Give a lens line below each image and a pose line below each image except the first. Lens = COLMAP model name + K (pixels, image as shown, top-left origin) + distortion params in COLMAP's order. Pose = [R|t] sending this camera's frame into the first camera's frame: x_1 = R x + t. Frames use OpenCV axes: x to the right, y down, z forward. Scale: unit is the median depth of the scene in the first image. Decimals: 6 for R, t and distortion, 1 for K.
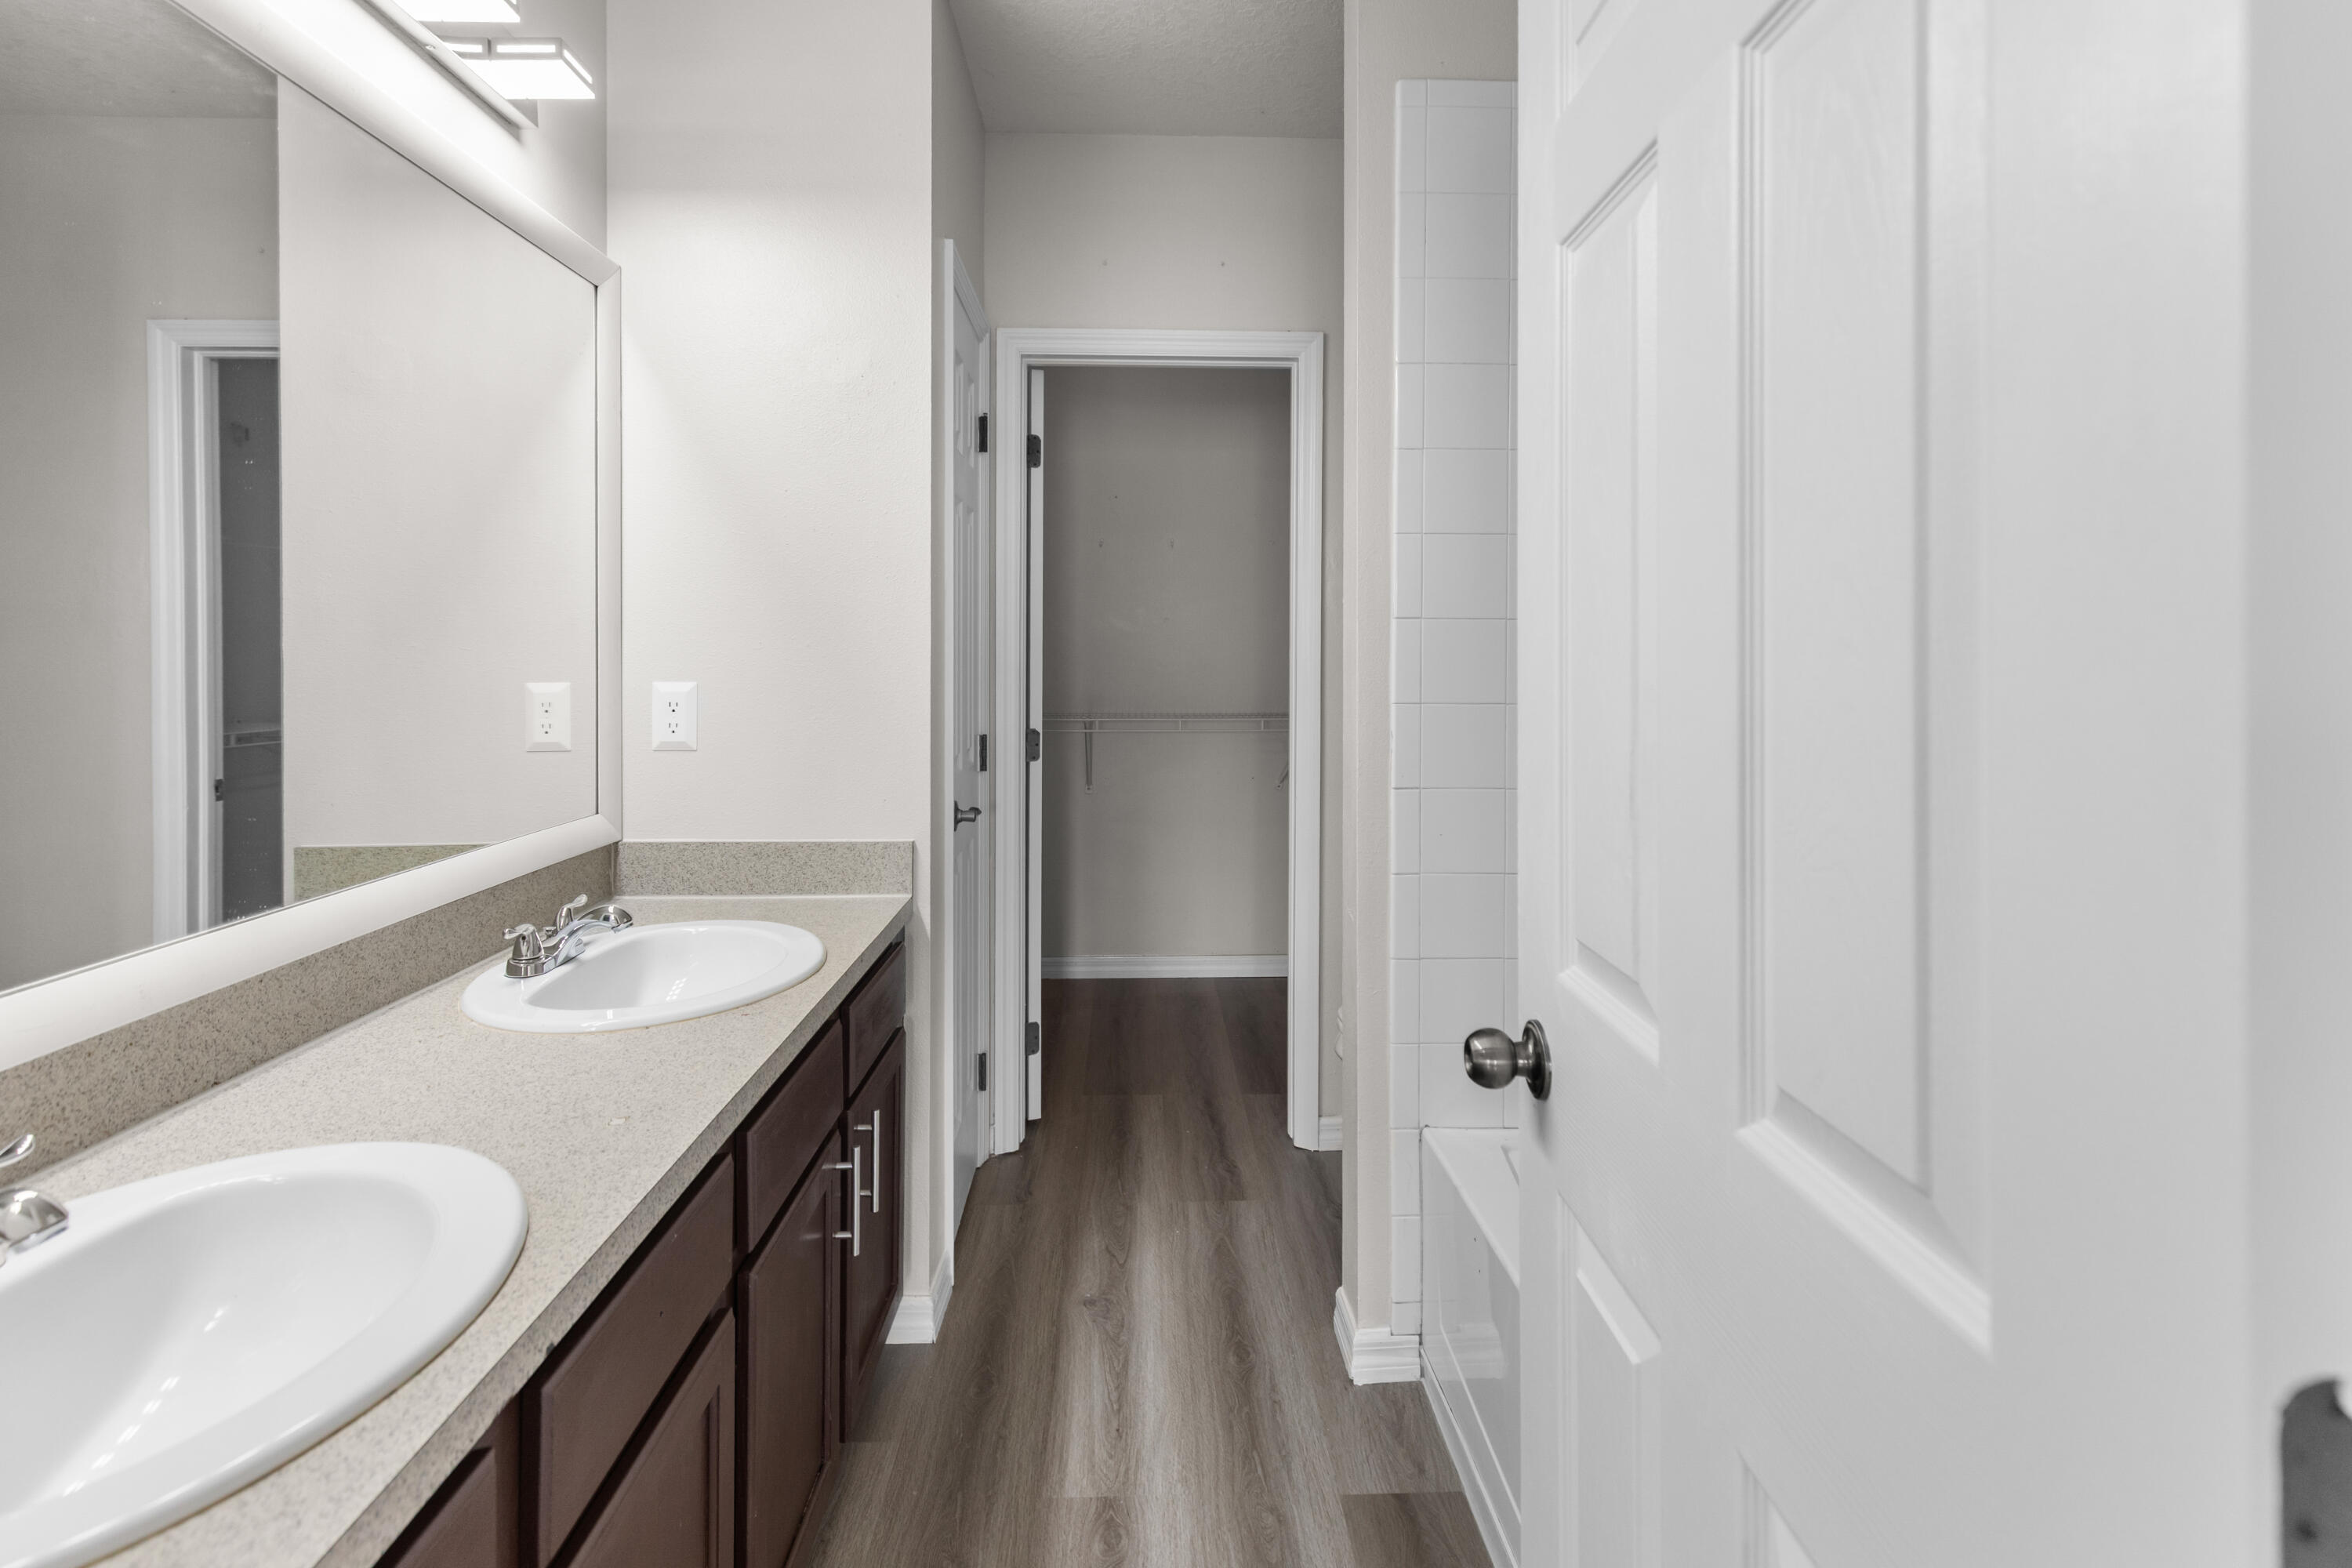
lens RADIAL K [[1092.5, 0, 1167.7], [0, 1092.5, 707.1], [0, 0, 1]] dist [0.010164, -0.000391]
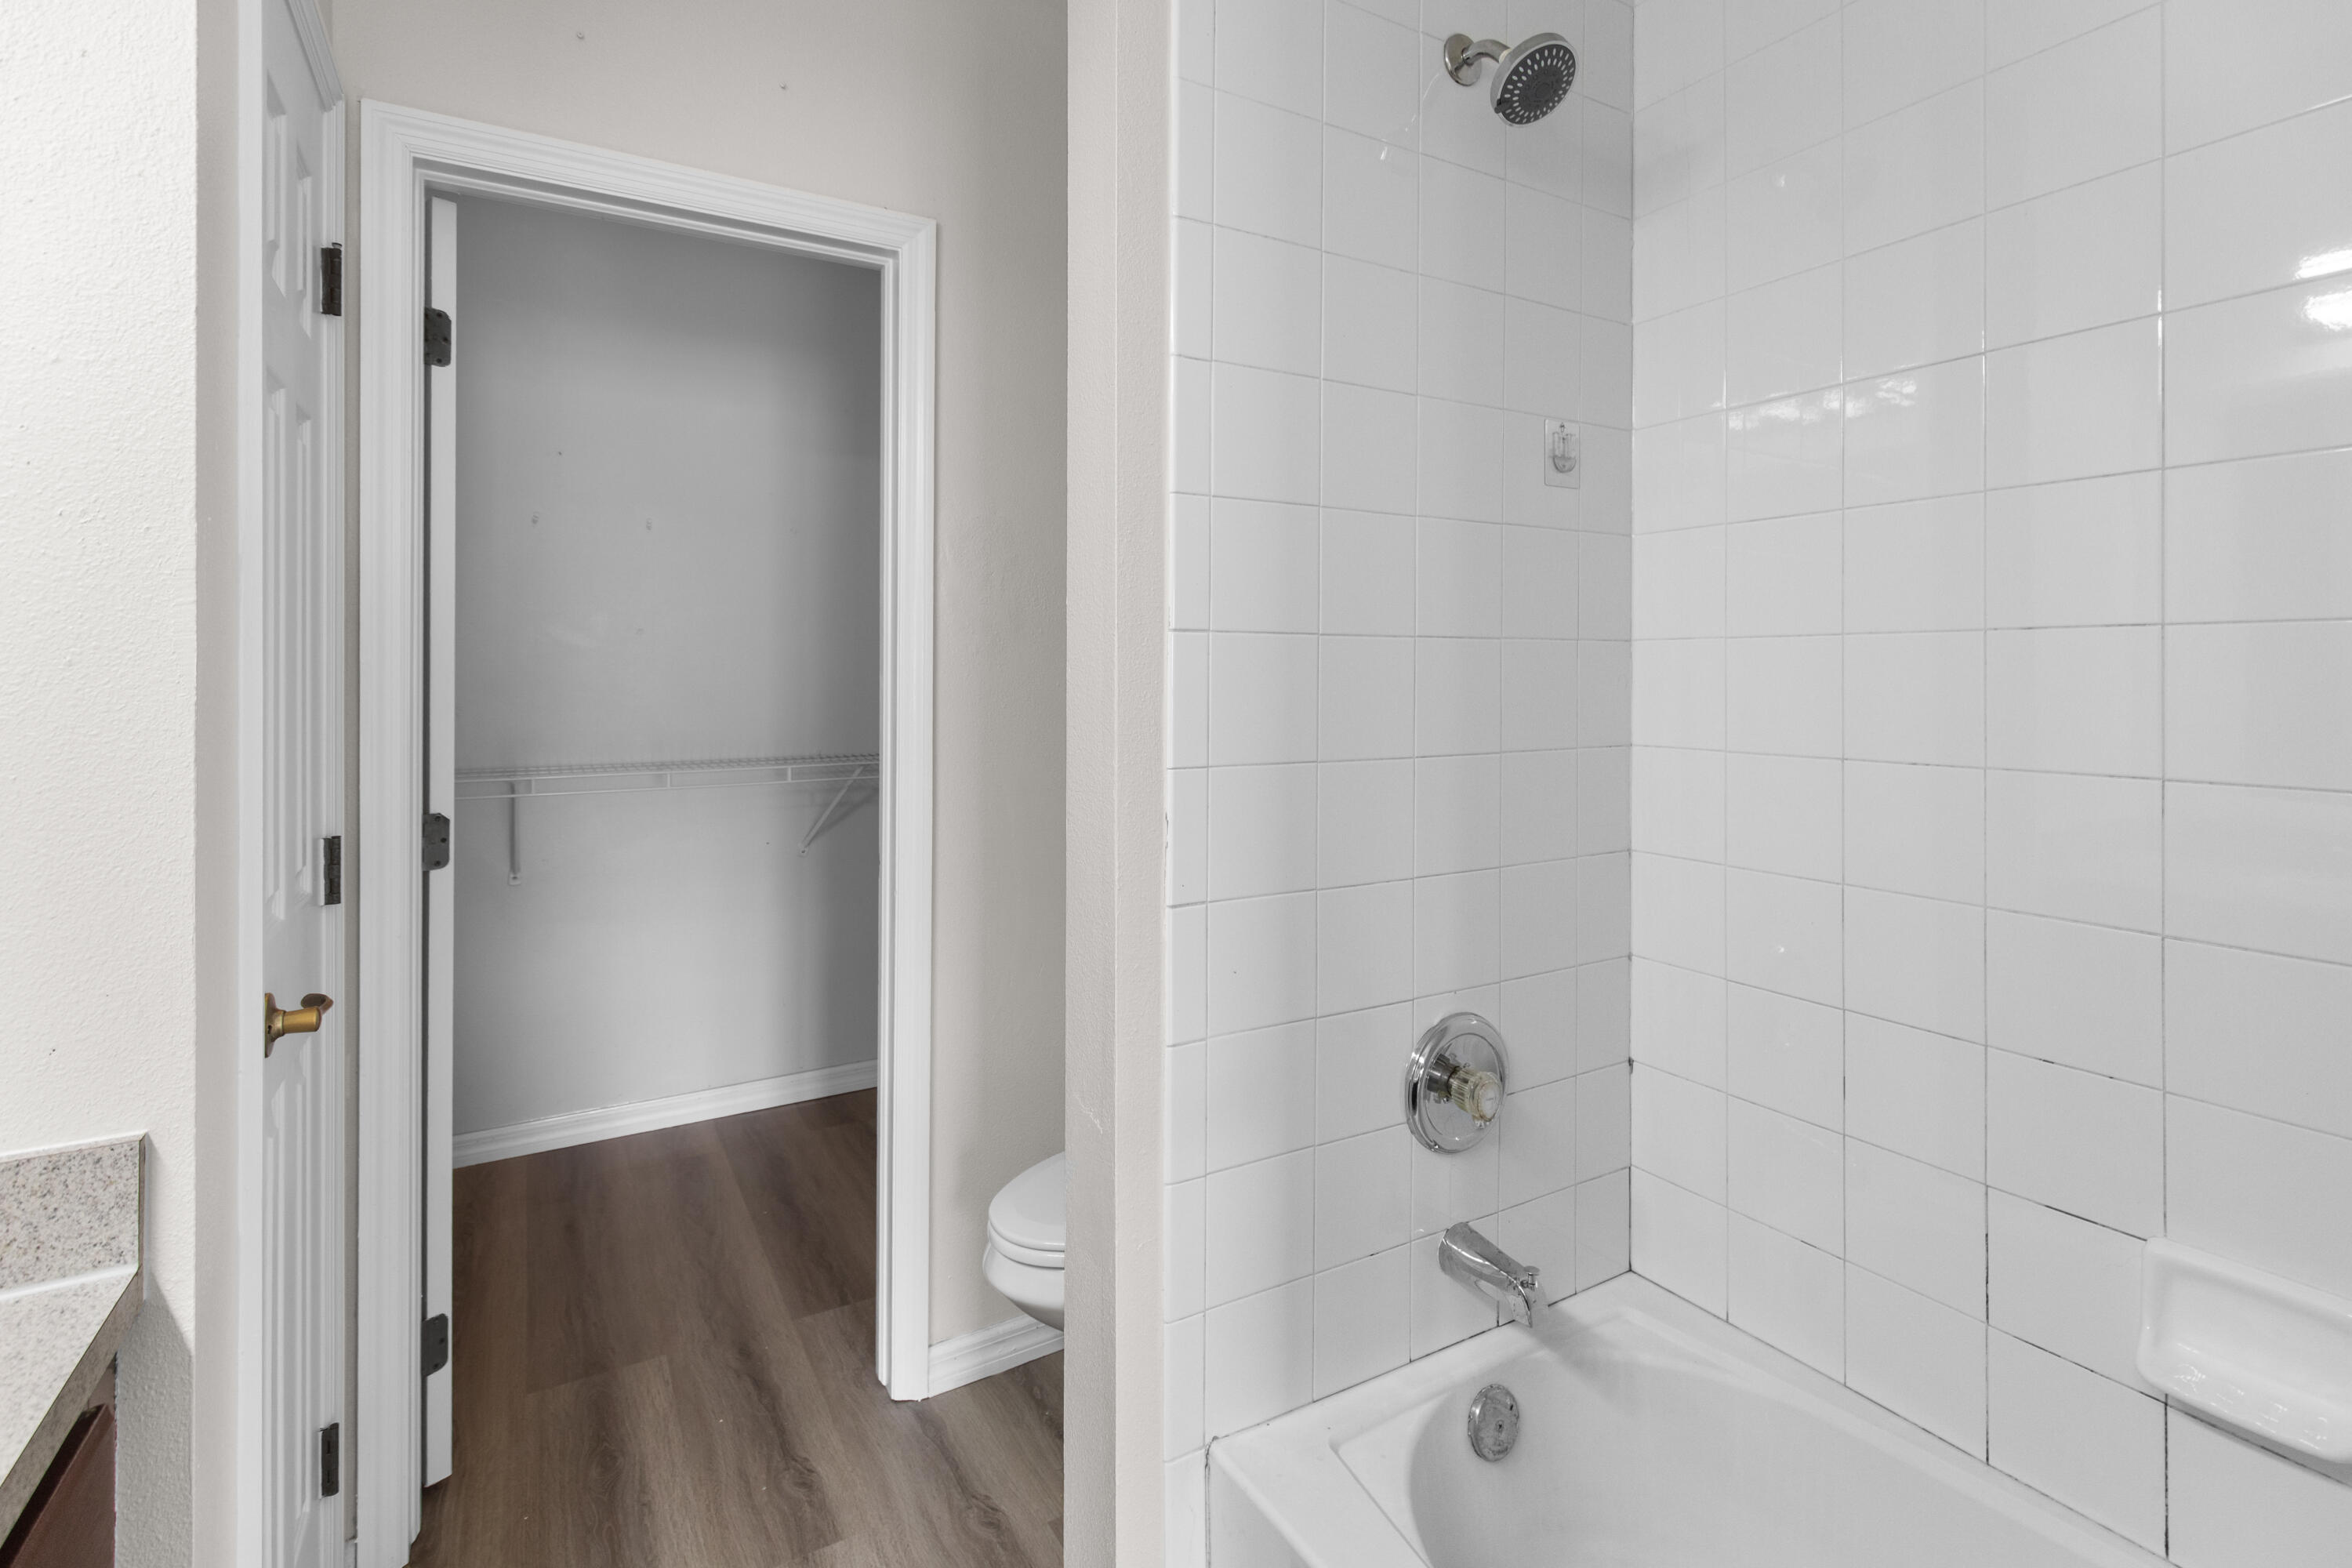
lens RADIAL K [[1114.9, 0, 1163.9], [0, 1114.9, 681.8], [0, 0, 1]] dist [0.002770, -0.001306]
pose [[0.884736, -0.008998, 0.466006, -0.060478], [0.027476, 0.999082, -0.032874, -0.021920], [-0.465282, 0.041889, 0.884171, 0.312216]]
